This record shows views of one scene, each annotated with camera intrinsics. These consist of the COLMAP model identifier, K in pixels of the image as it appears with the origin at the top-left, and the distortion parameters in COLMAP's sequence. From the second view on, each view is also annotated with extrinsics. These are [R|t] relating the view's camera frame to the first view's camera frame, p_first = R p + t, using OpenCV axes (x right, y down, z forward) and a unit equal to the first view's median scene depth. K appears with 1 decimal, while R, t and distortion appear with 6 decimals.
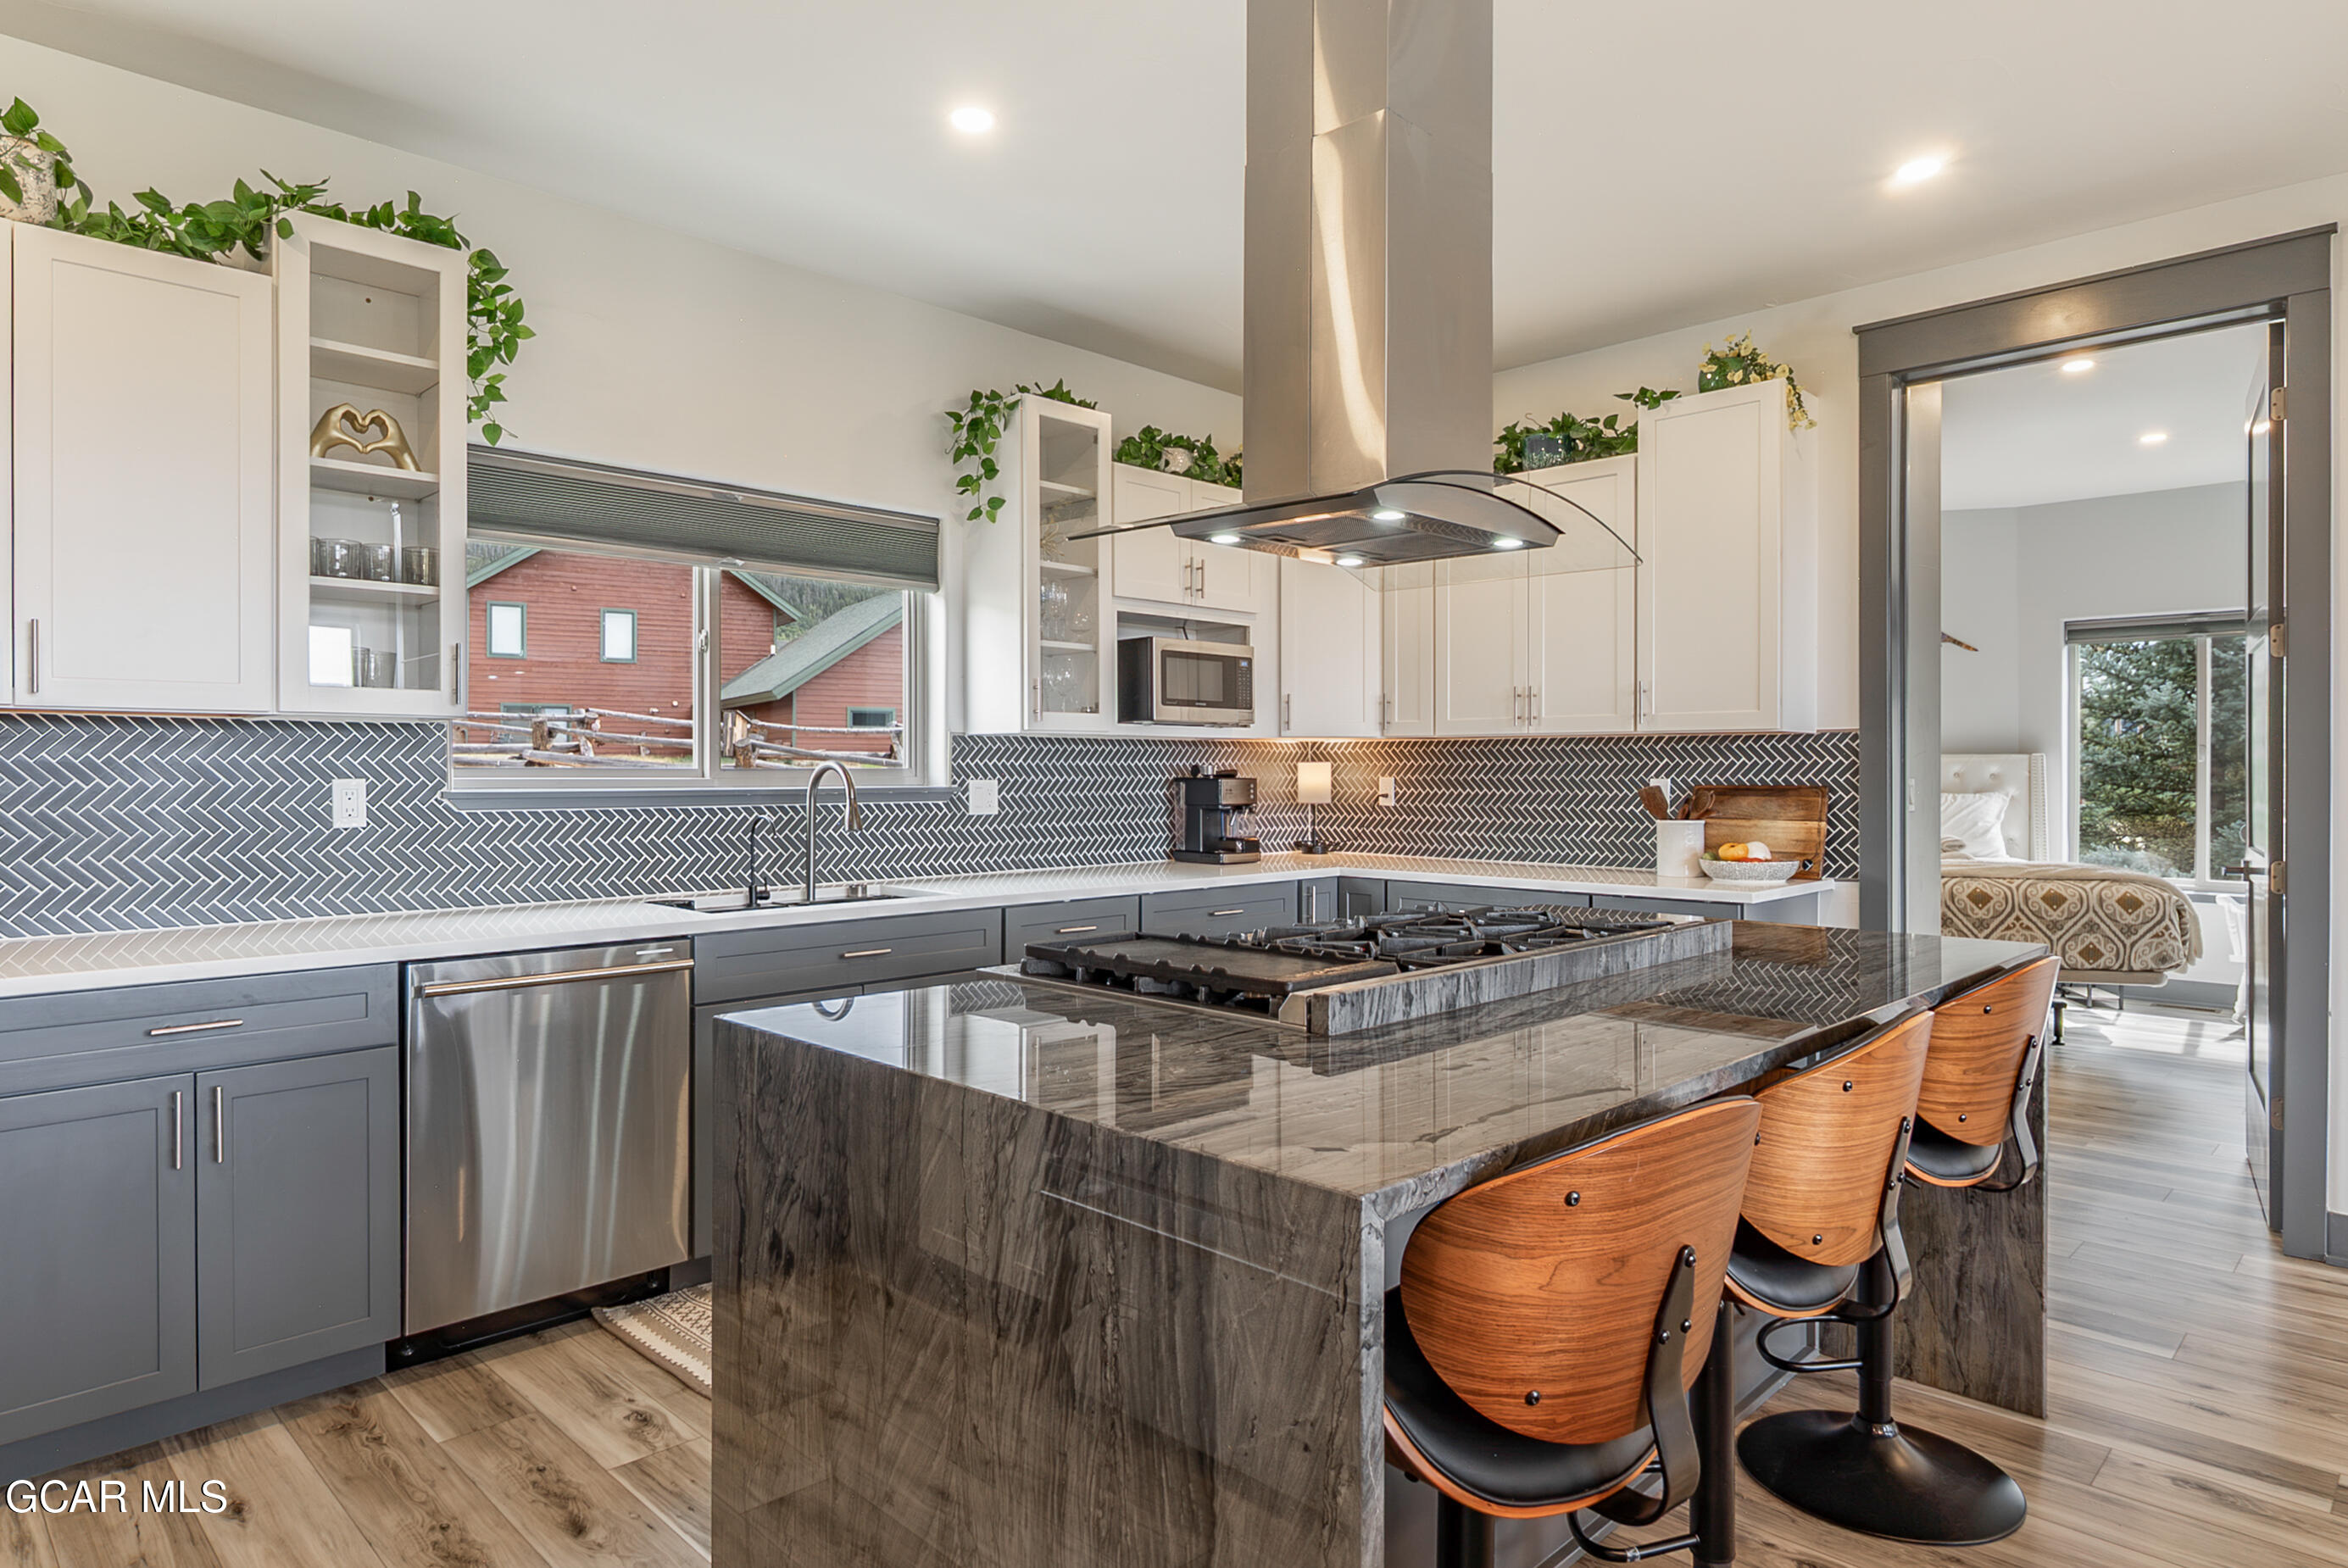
lens RADIAL K [[1353.8, 0, 1140.8], [0, 1353.8, 780.0], [0, 0, 1]] dist [-0.000762, 0.000845]
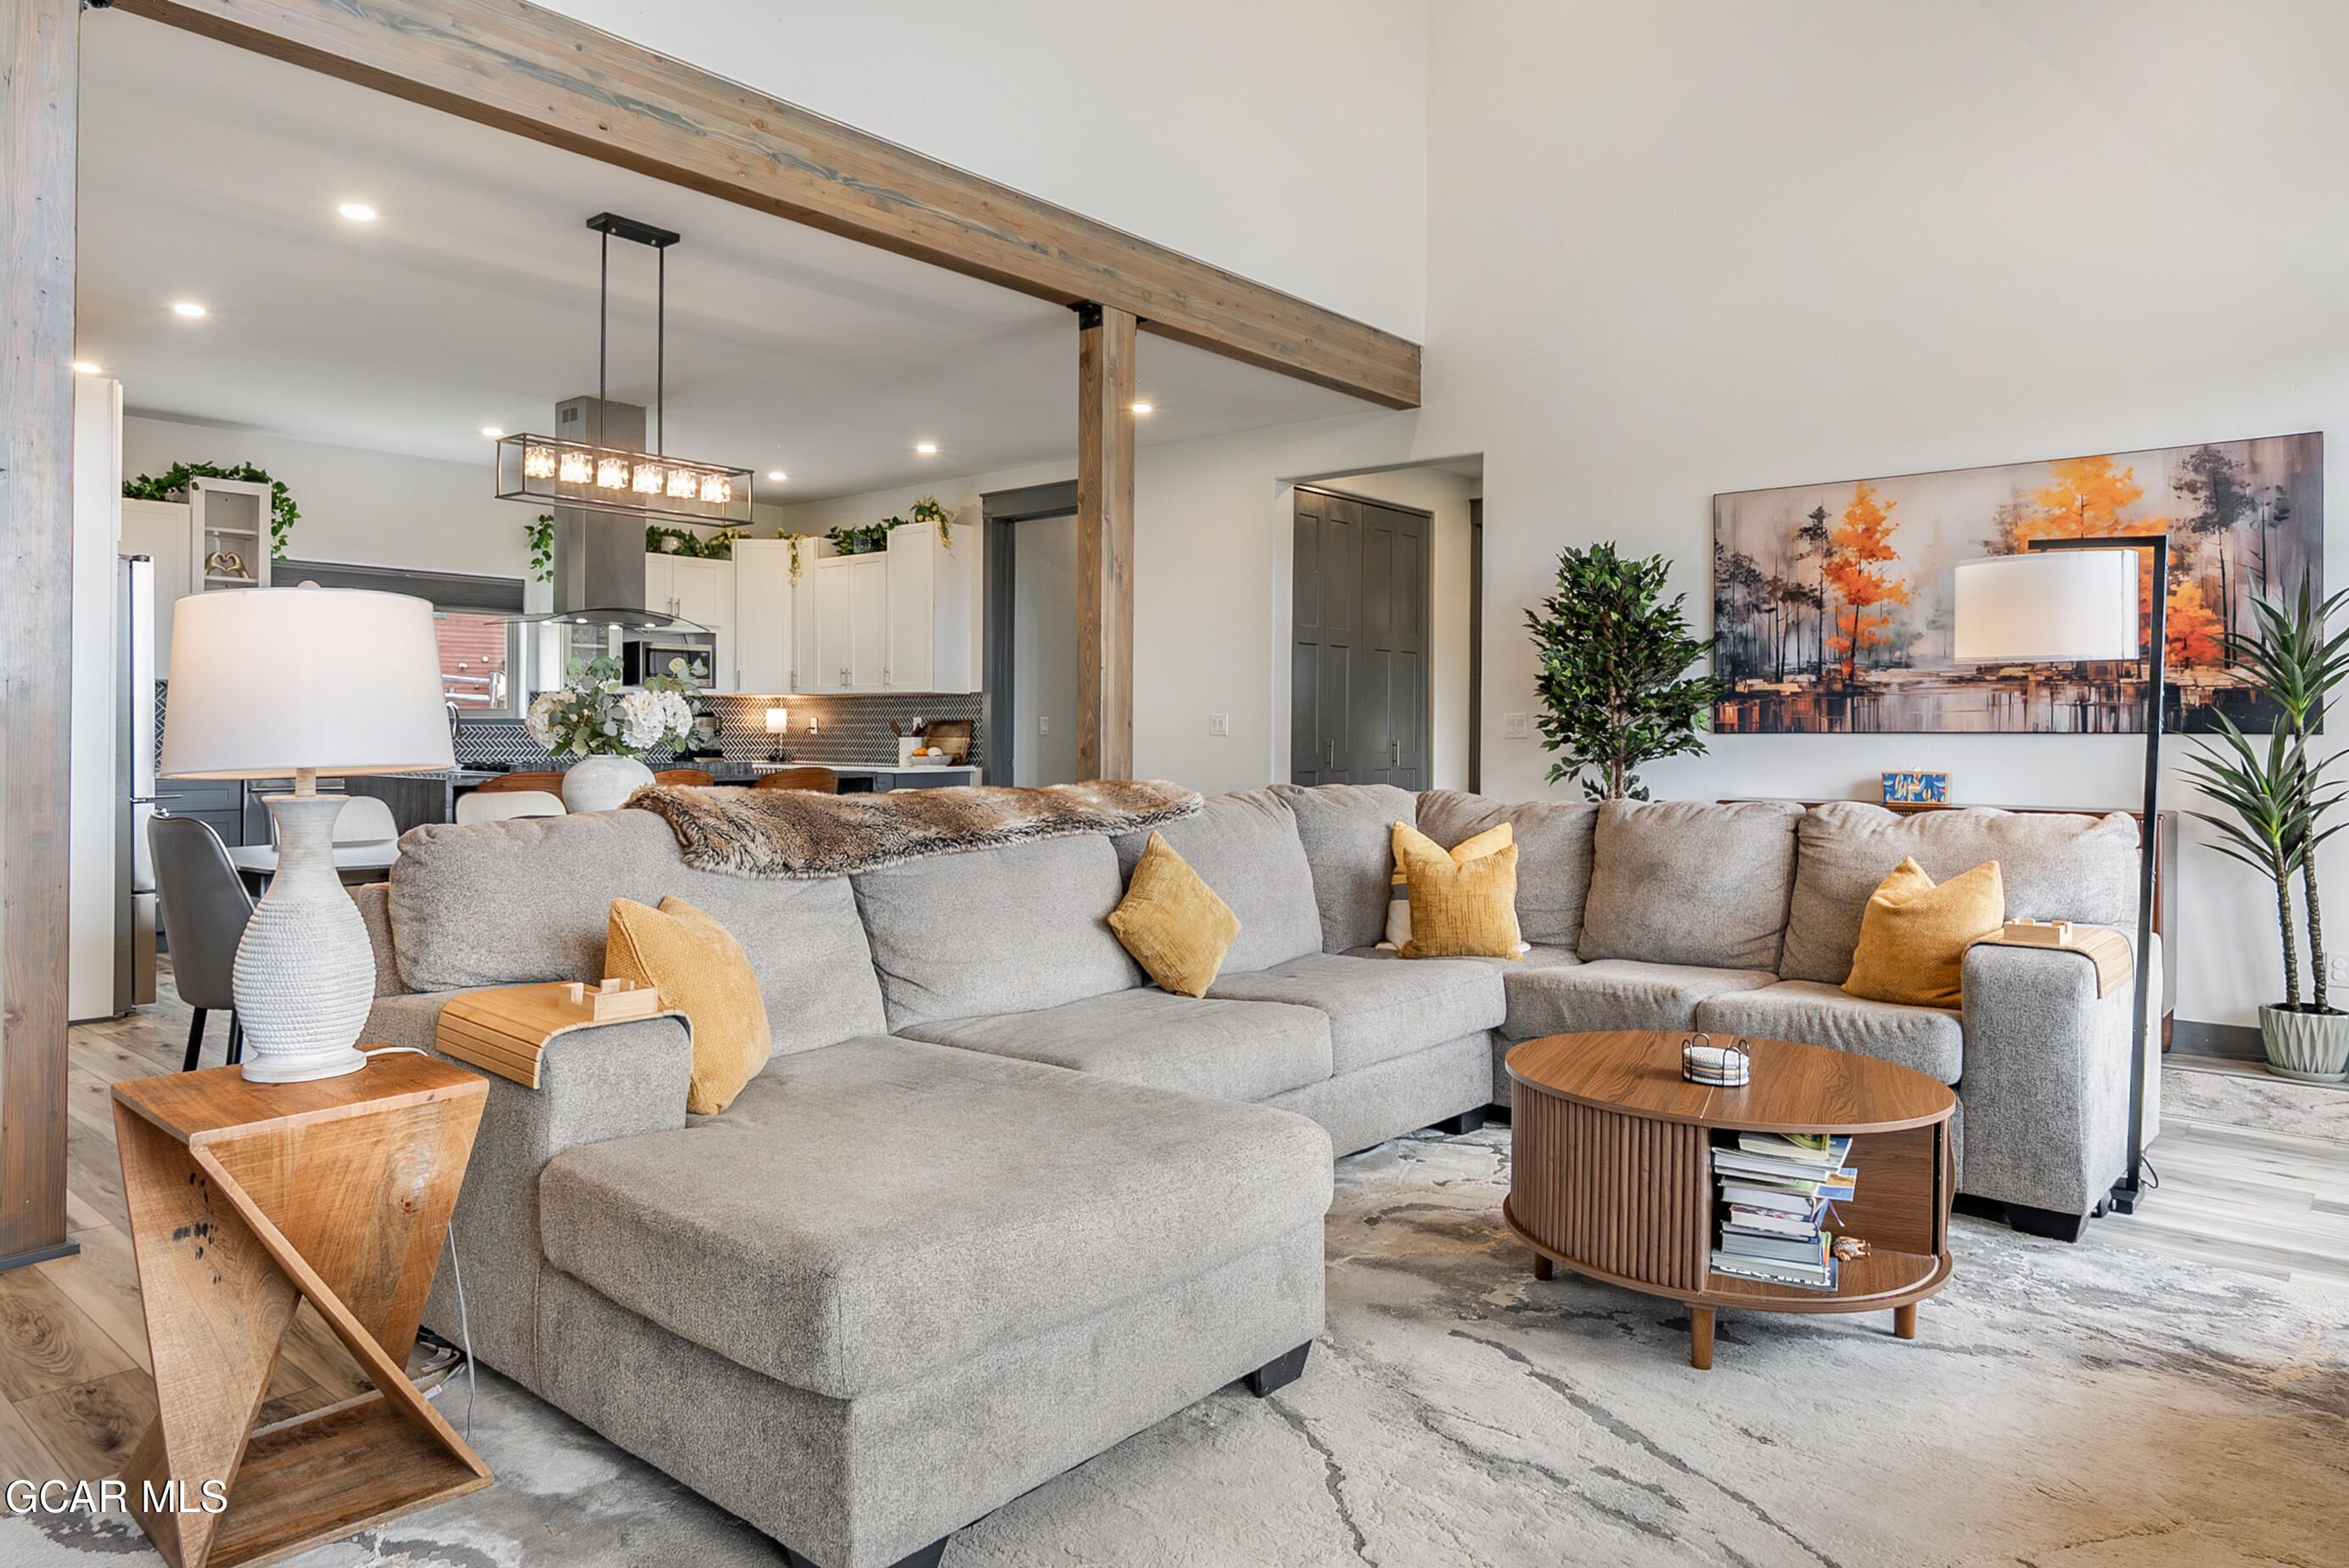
lens RADIAL K [[1507.2, 0, 1155.0], [0, 1507.2, 735.7], [0, 0, 1]] dist [0.001212, -0.003970]
pose [[0.997801, 0.004767, 0.066104, 0.621390], [-0.004255, 0.999960, -0.007888, 0.043581], [-0.066139, 0.007589, 0.997782, -1.231630]]
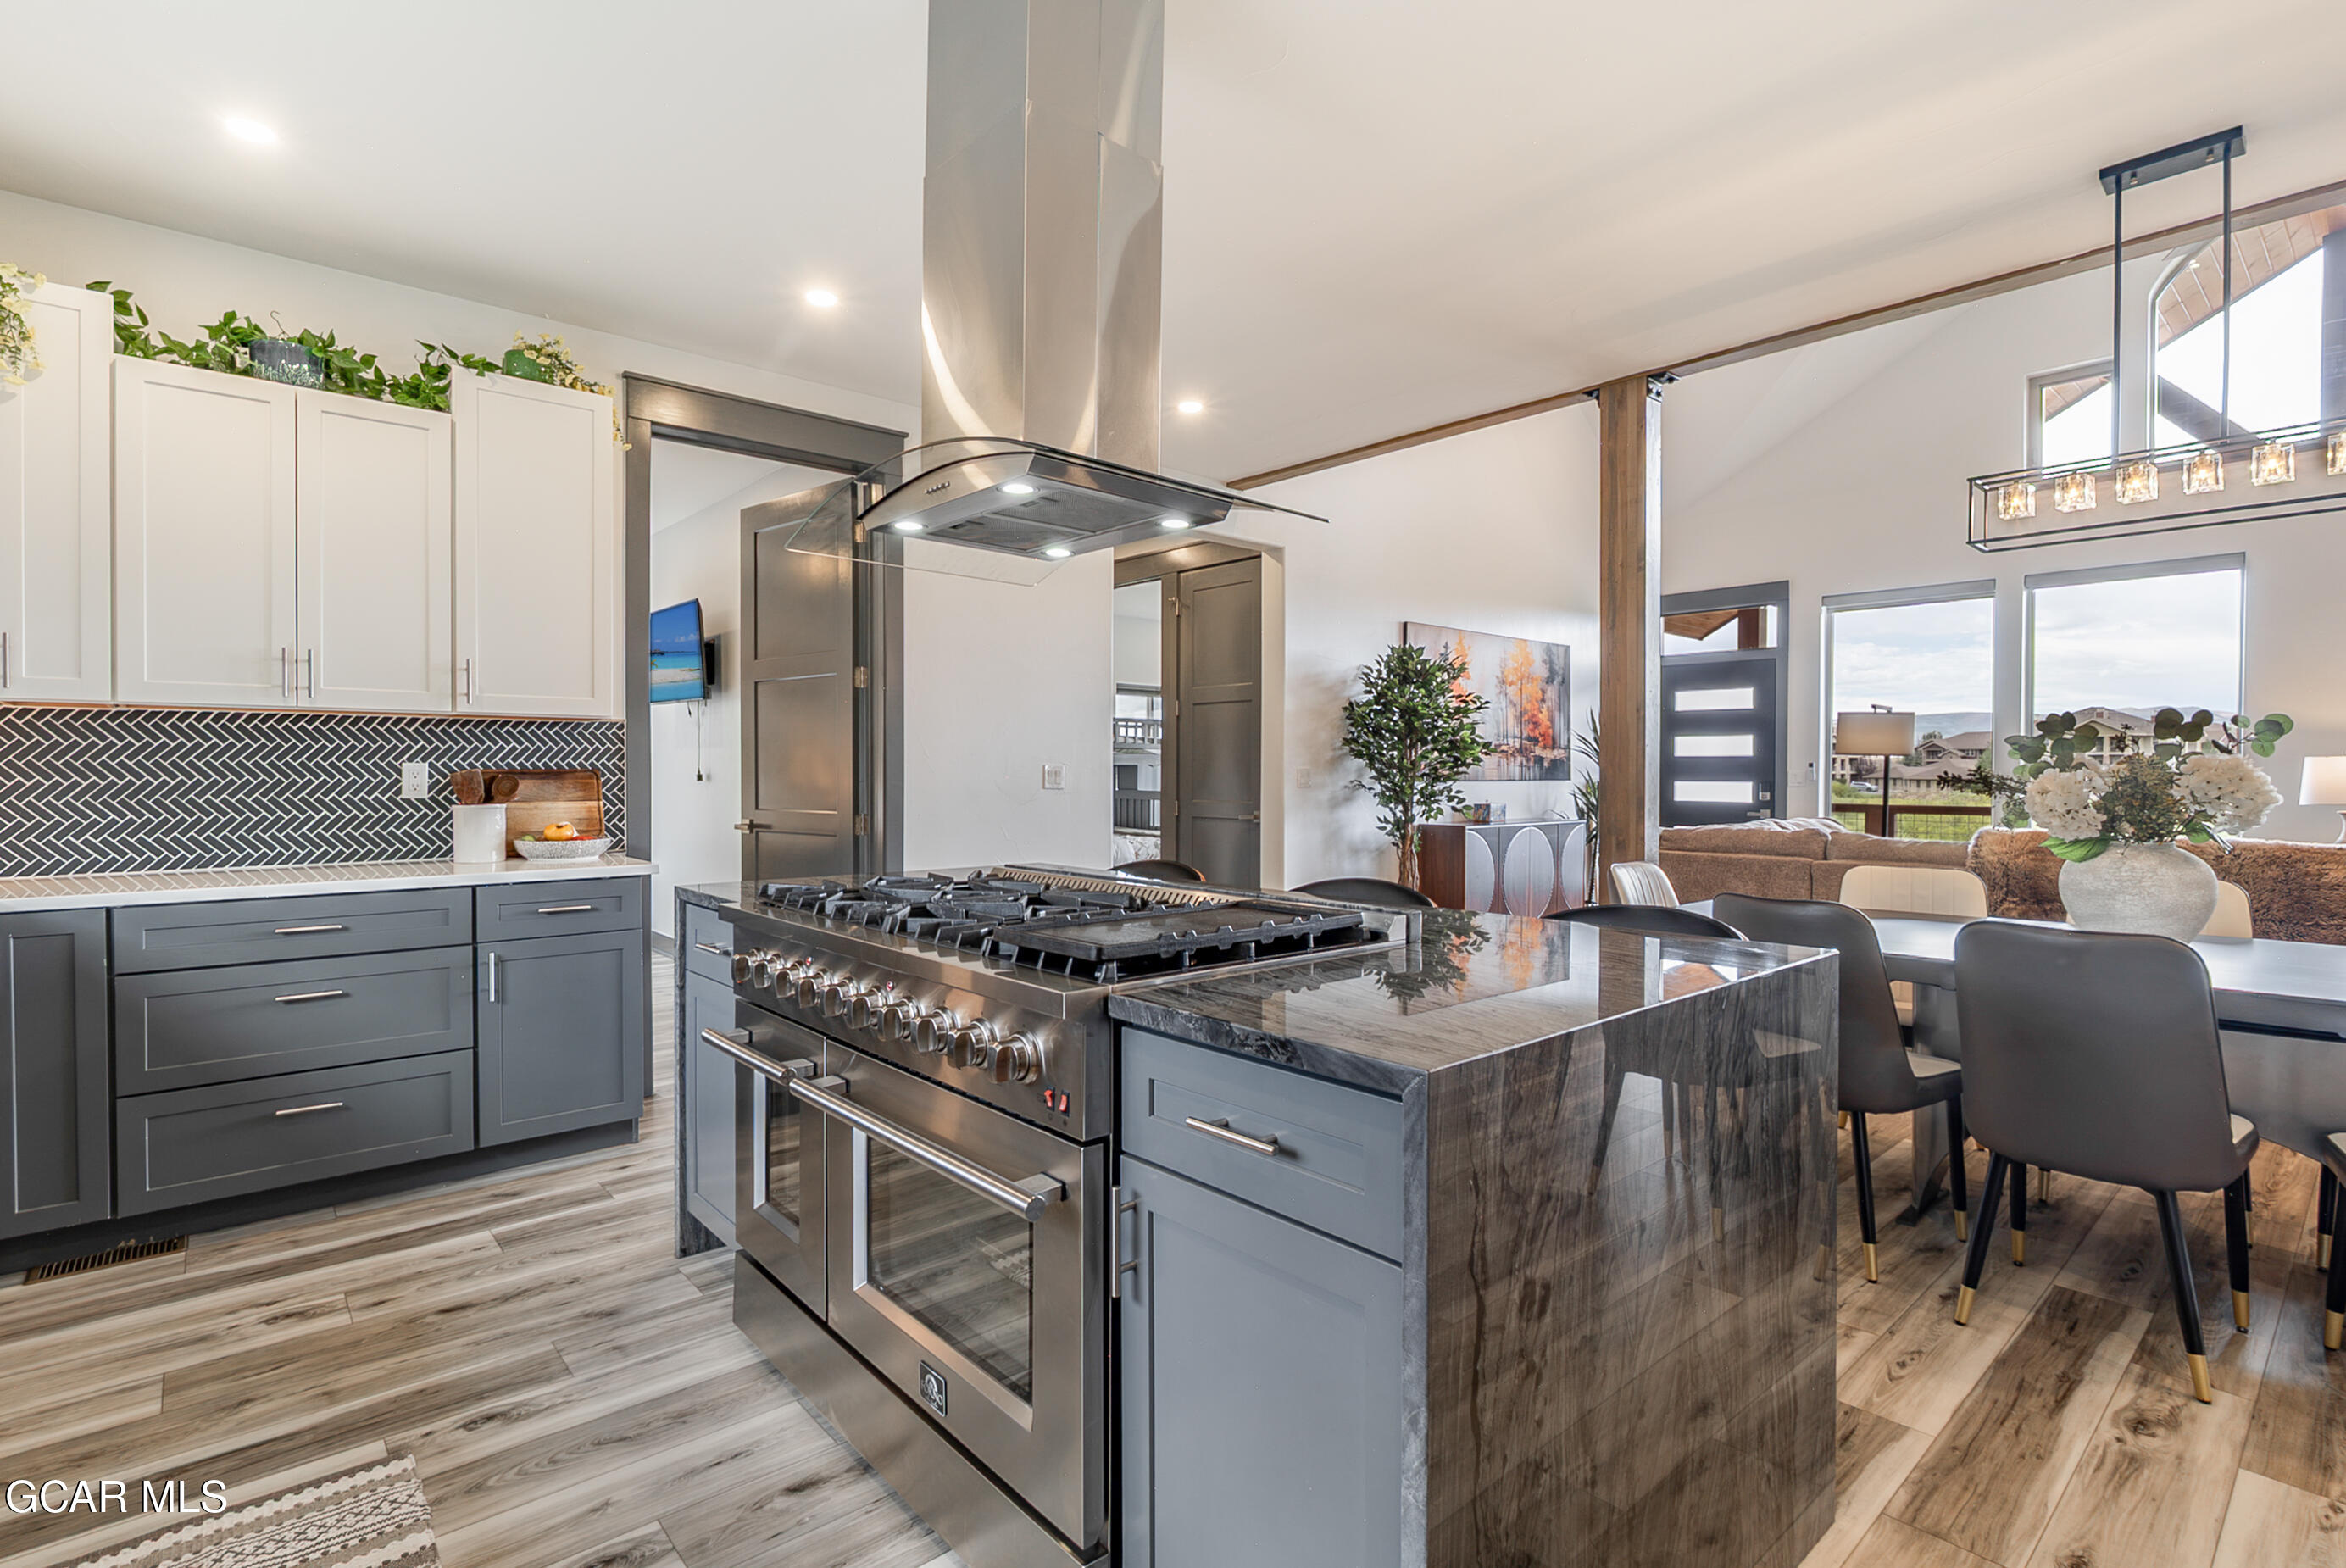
lens RADIAL K [[1111.9, 0, 1166.7], [0, 1111.9, 784.3], [0, 0, 1]] dist [-0.004351, 0.002033]
pose [[0.056855, -0.013186, 0.998295, -0.381445], [0.005304, 0.999903, 0.012905, 0.007456], [-0.998368, 0.004562, 0.056920, 0.468419]]
